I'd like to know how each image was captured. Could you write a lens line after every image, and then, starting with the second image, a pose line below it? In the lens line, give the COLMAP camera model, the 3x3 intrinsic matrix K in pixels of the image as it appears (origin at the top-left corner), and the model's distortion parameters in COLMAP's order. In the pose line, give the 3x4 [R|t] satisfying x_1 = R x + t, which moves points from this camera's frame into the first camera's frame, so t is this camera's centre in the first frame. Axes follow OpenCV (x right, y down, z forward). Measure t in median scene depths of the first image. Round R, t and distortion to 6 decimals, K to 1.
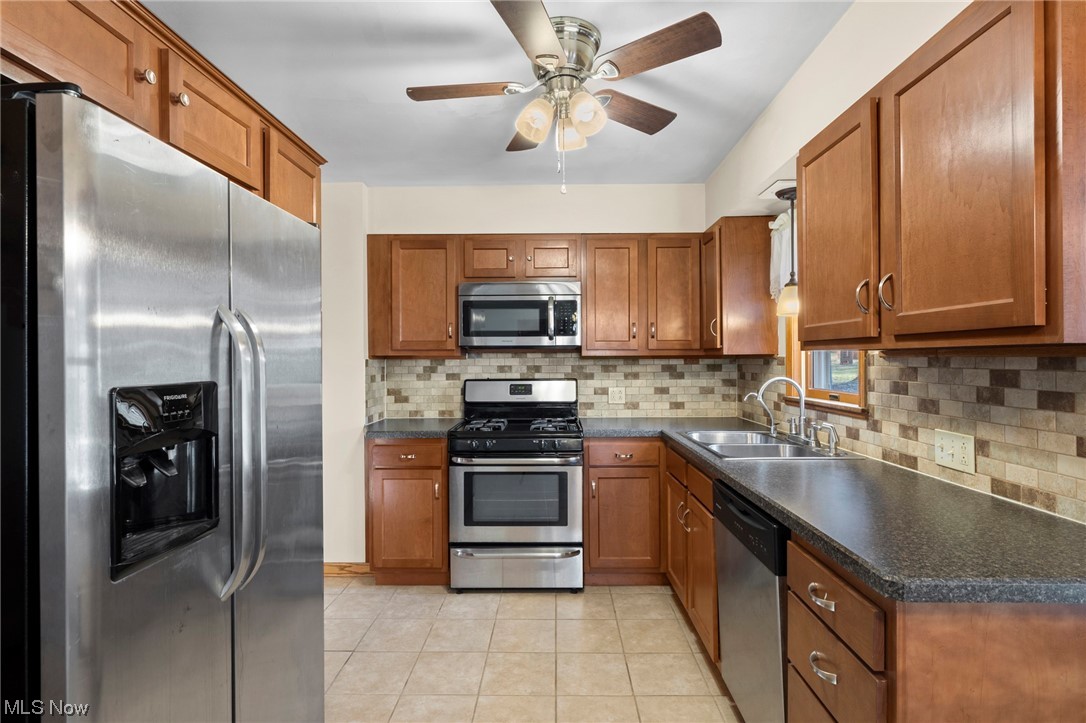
lens RADIAL K [[542.6, 0, 543.7], [0, 542.6, 357.8], [0, 0, 1]] dist [0.004837, -0.003318]
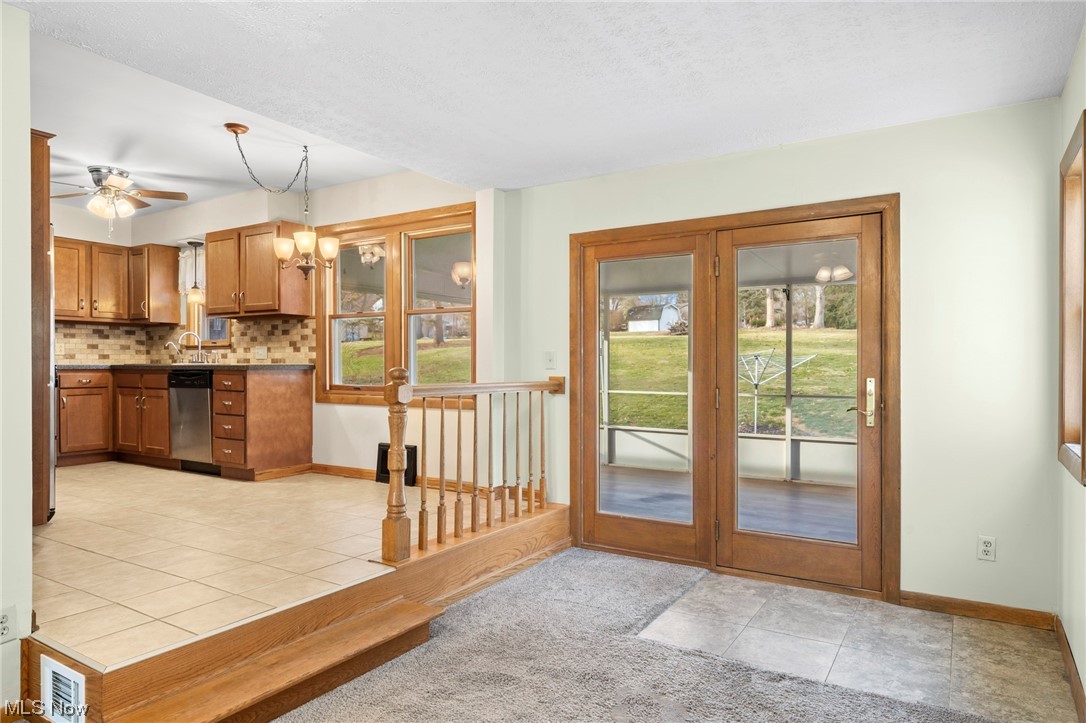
lens RADIAL K [[677.5, 0, 542.4], [0, 677.5, 366.7], [0, 0, 1]] dist [0.007625, 0.002622]
pose [[0.522409, 0.003404, 0.852688, -0.878906], [-0.006924, 0.999976, 0.000250, 0.129929], [-0.852667, -0.006035, 0.522420, -1.231659]]
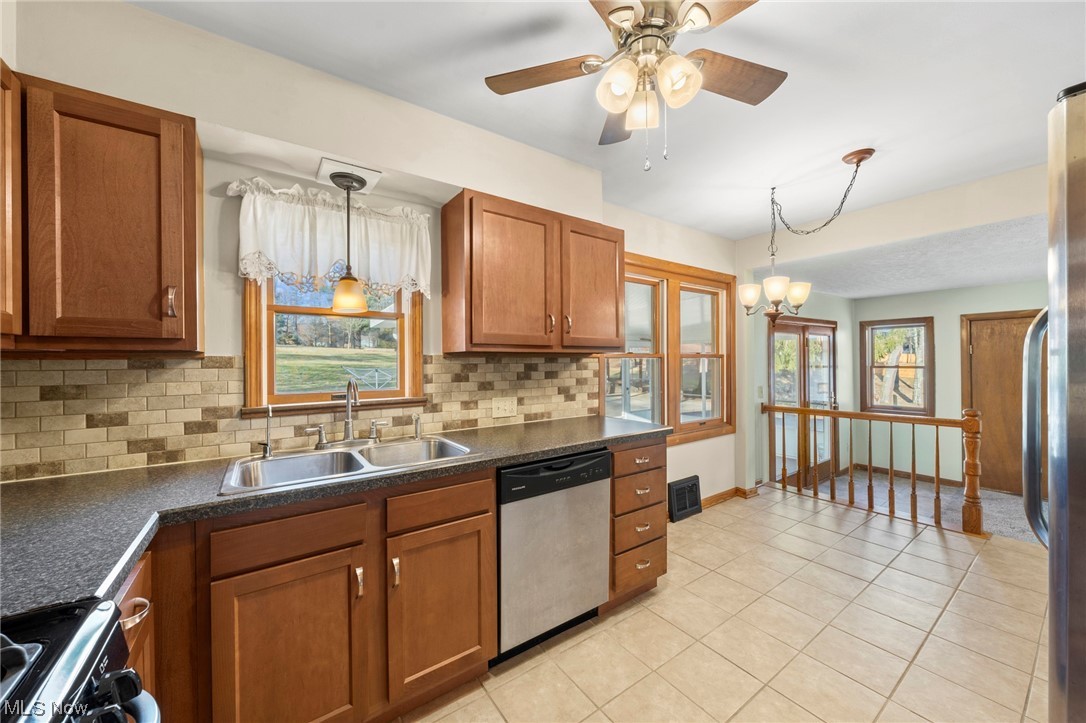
lens RADIAL K [[396.1, 0, 545.3], [0, 396.1, 362.4], [0, 0, 1]] dist [-0.004237, 0.000121]
pose [[-0.594944, 0.010266, 0.803702, -0.240750], [0.010073, 0.999935, -0.005316, 0.013202], [-0.803704, 0.004933, -0.595009, 0.944192]]
